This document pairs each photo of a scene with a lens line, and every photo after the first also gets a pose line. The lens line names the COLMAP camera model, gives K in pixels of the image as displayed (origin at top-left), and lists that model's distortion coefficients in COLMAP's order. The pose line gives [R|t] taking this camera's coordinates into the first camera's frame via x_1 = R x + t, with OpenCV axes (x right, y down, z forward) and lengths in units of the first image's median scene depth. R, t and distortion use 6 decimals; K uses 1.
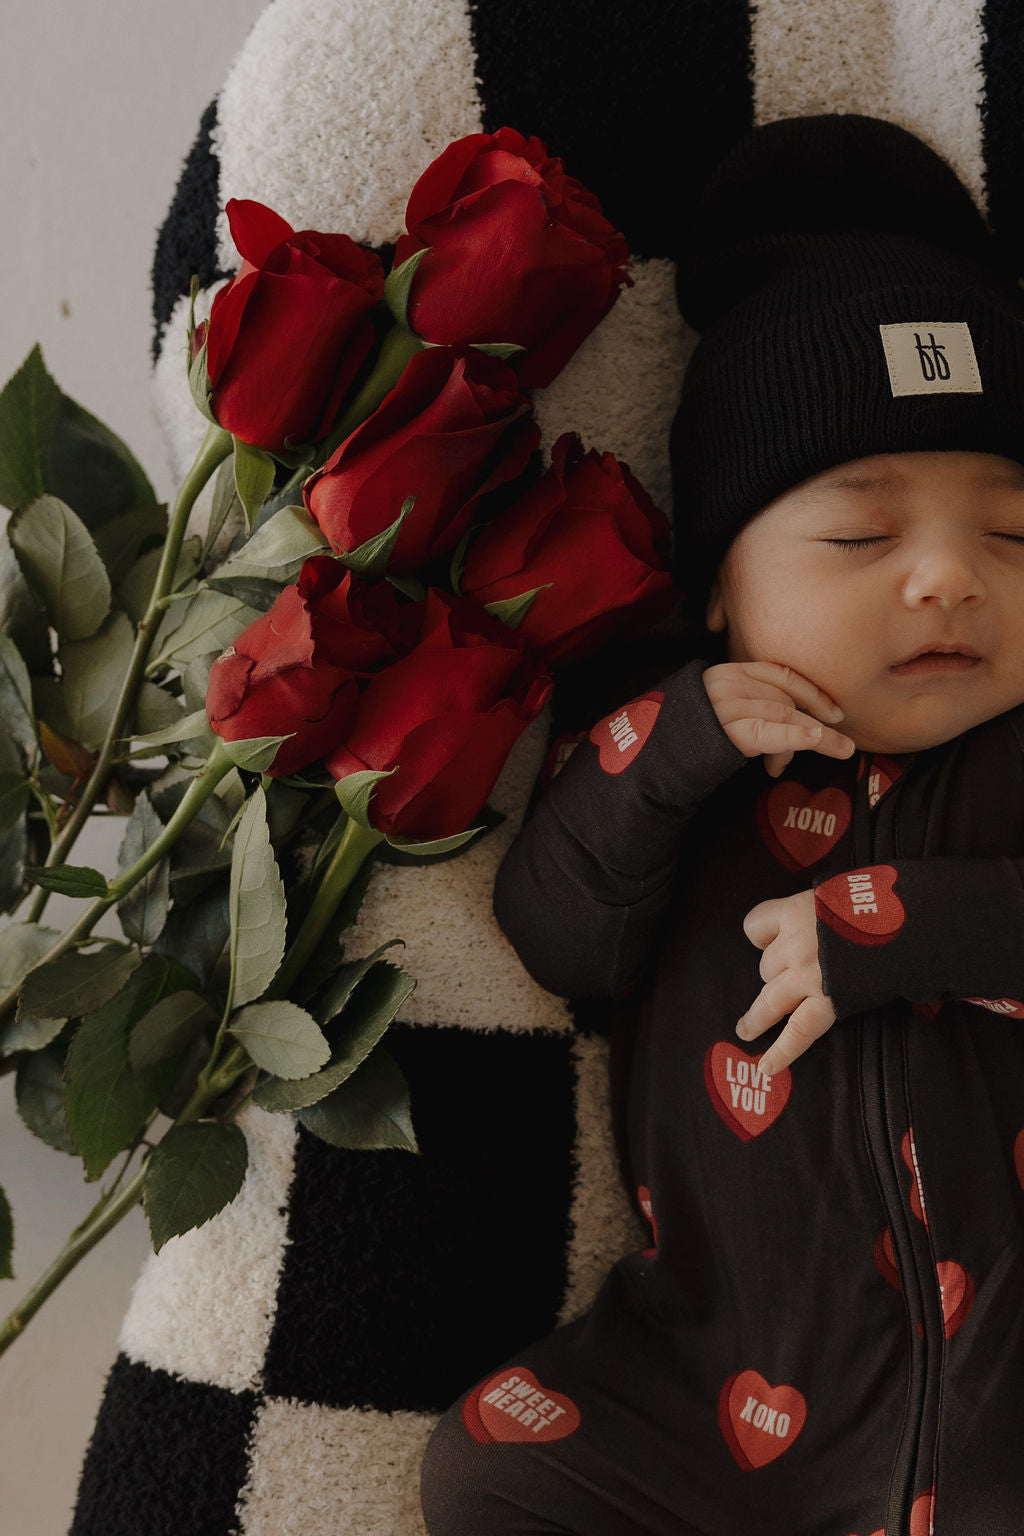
lens RADIAL K [[5070.2, 0, 494.3], [0, 5070.2, 804.8], [0, 0, 1]] dist [0.174568, 0.000000]
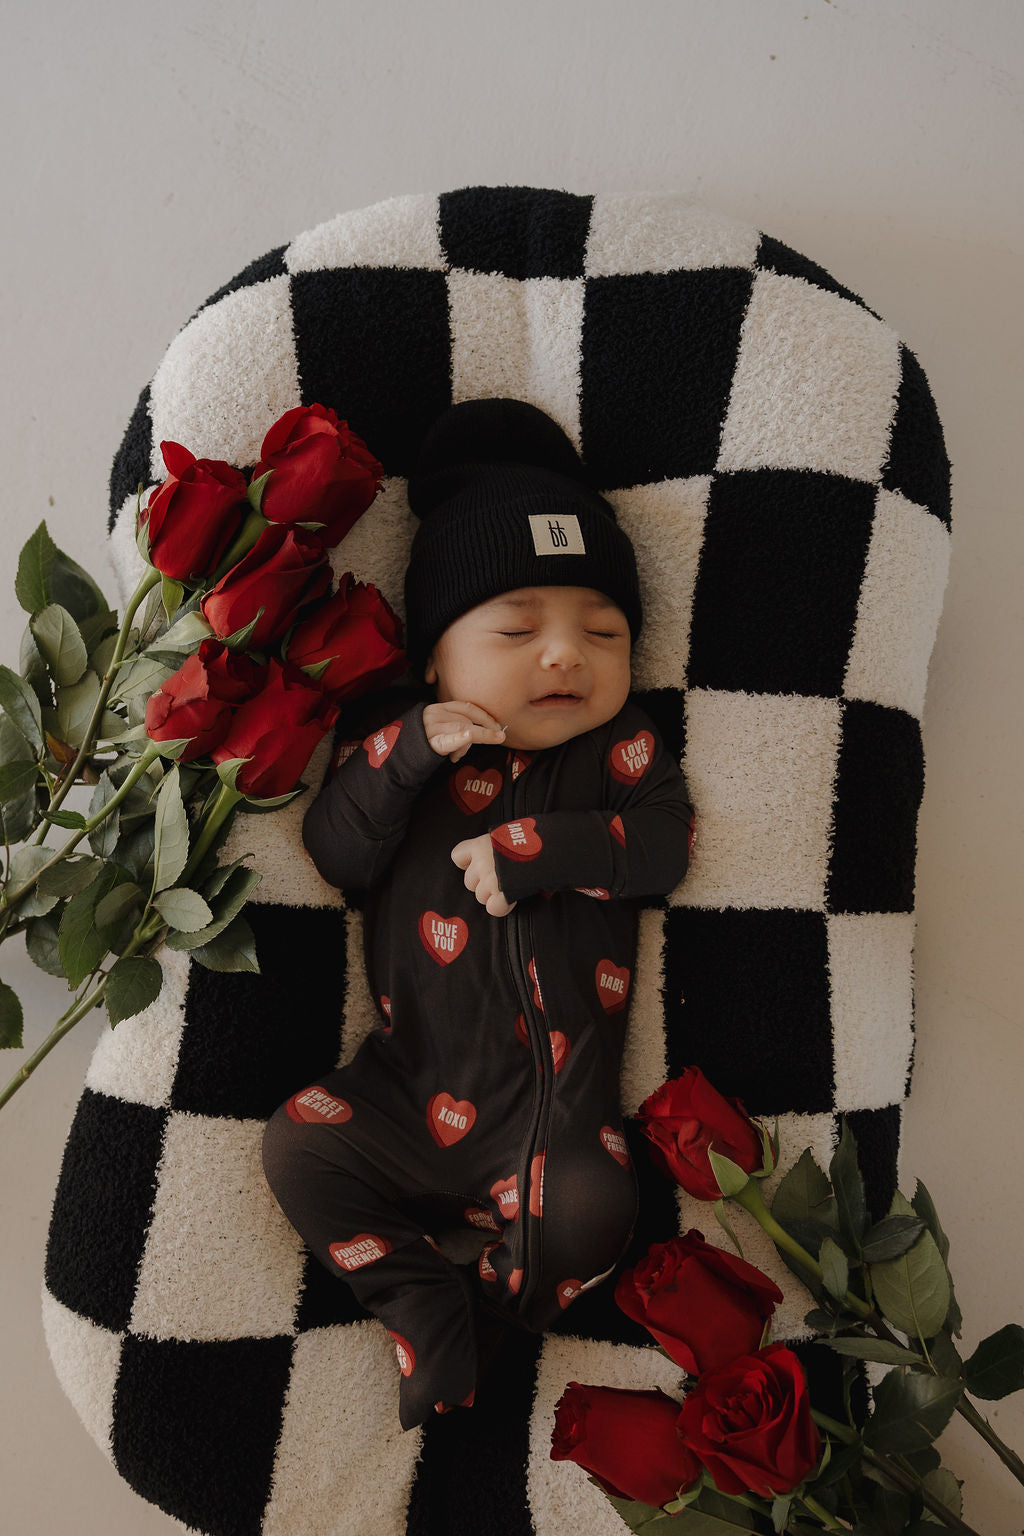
lens RADIAL K [[3284.5, 0, 516.0], [0, 3284.5, 799.6], [0, 0, 1]] dist [0.067913, 0.000000]
pose [[0.997663, 0.010198, 0.067560, -0.003911], [-0.010428, 0.999941, 0.003047, 0.002794], [-0.067525, -0.003745, 0.997711, -0.160099]]
